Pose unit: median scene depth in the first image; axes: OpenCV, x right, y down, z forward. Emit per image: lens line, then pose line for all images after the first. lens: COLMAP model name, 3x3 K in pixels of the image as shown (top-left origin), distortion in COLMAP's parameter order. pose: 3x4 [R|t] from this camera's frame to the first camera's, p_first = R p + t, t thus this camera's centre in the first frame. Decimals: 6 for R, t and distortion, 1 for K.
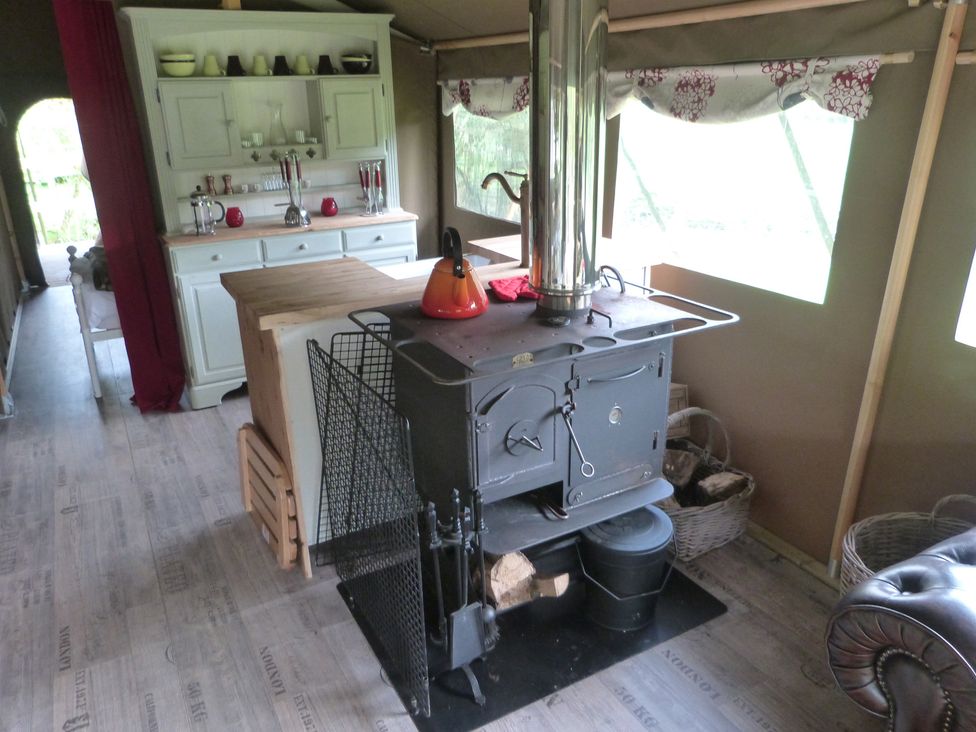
lens RADIAL K [[730.8, 0, 488.0], [0, 730.8, 366.0], [0, 0, 1]] dist [-0.029980, 0.001438]
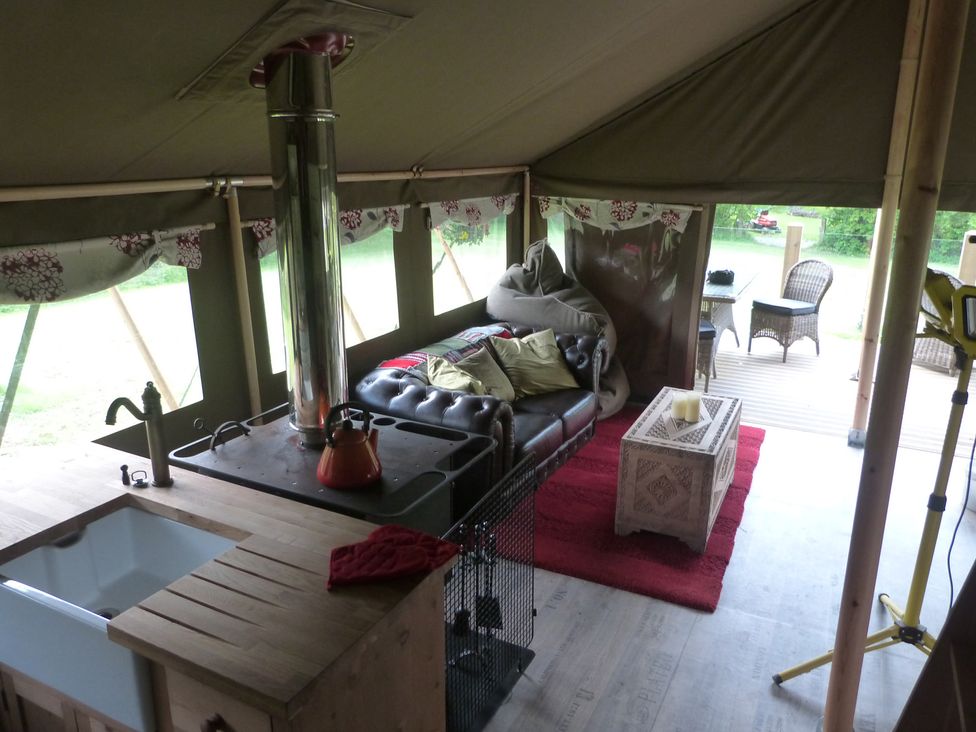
lens RADIAL K [[751.4, 0, 488.0], [0, 751.4, 366.0], [0, 0, 1]] dist [-0.035183, 0.002500]
pose [[-0.558484, -0.210988, 0.802234, -0.573239], [0.297378, 0.851904, 0.431075, -0.355271], [-0.774378, 0.479315, -0.413032, 0.696399]]
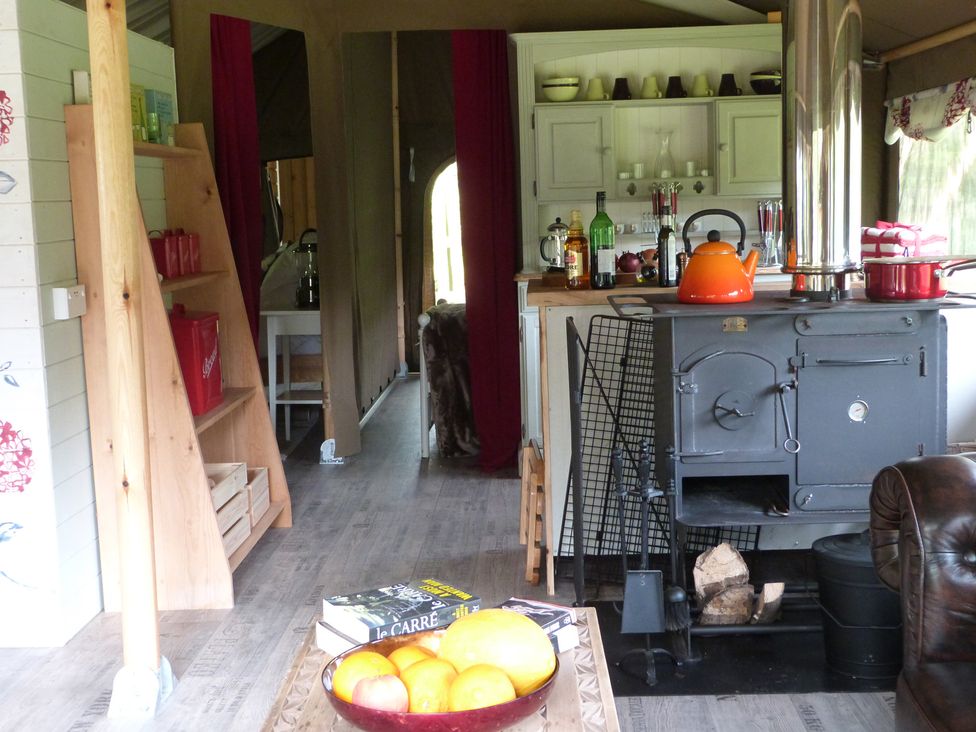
lens RADIAL K [[1273.8, 0, 488.0], [0, 1273.8, 366.0], [0, 0, 1]] dist [-0.096984, 0.413960]
pose [[0.856860, 0.060679, -0.511965, 0.317429], [-0.167919, 0.971747, -0.165867, 0.191136], [0.487436, 0.228094, 0.842840, -0.289819]]
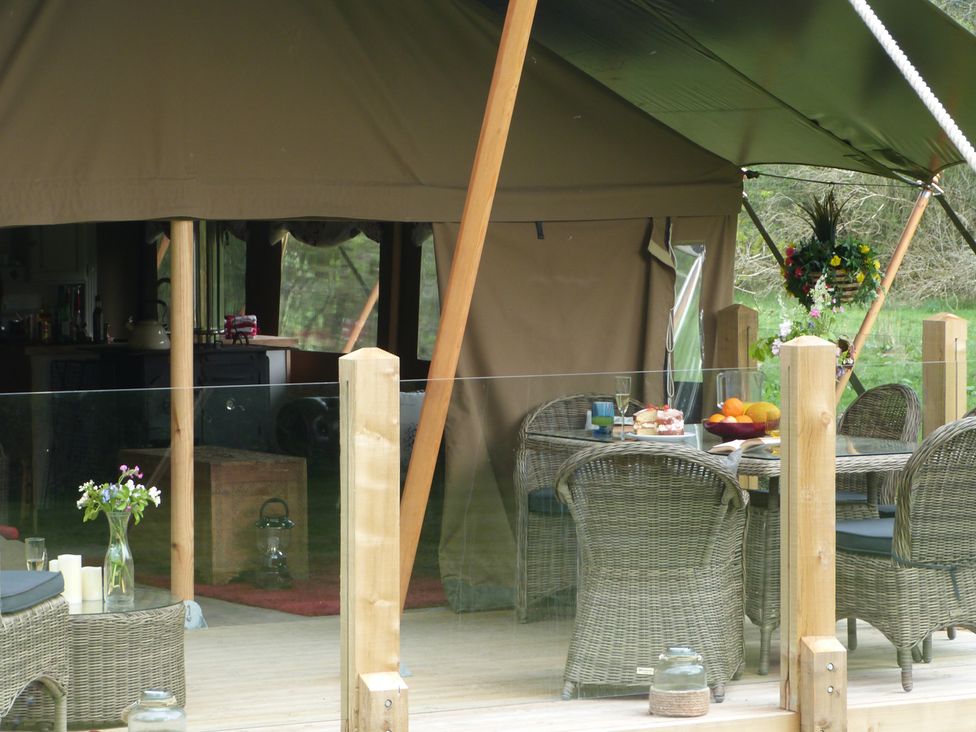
lens RADIAL K [[3459.9, 0, 488.0], [0, 3459.9, 366.0], [0, 0, 1]] dist [0.066841, -0.595558]
pose [[0.999670, 0.017265, 0.019013, 0.355319], [-0.010720, 0.953258, -0.301966, 1.382423], [-0.023338, 0.301663, 0.953129, -3.867203]]
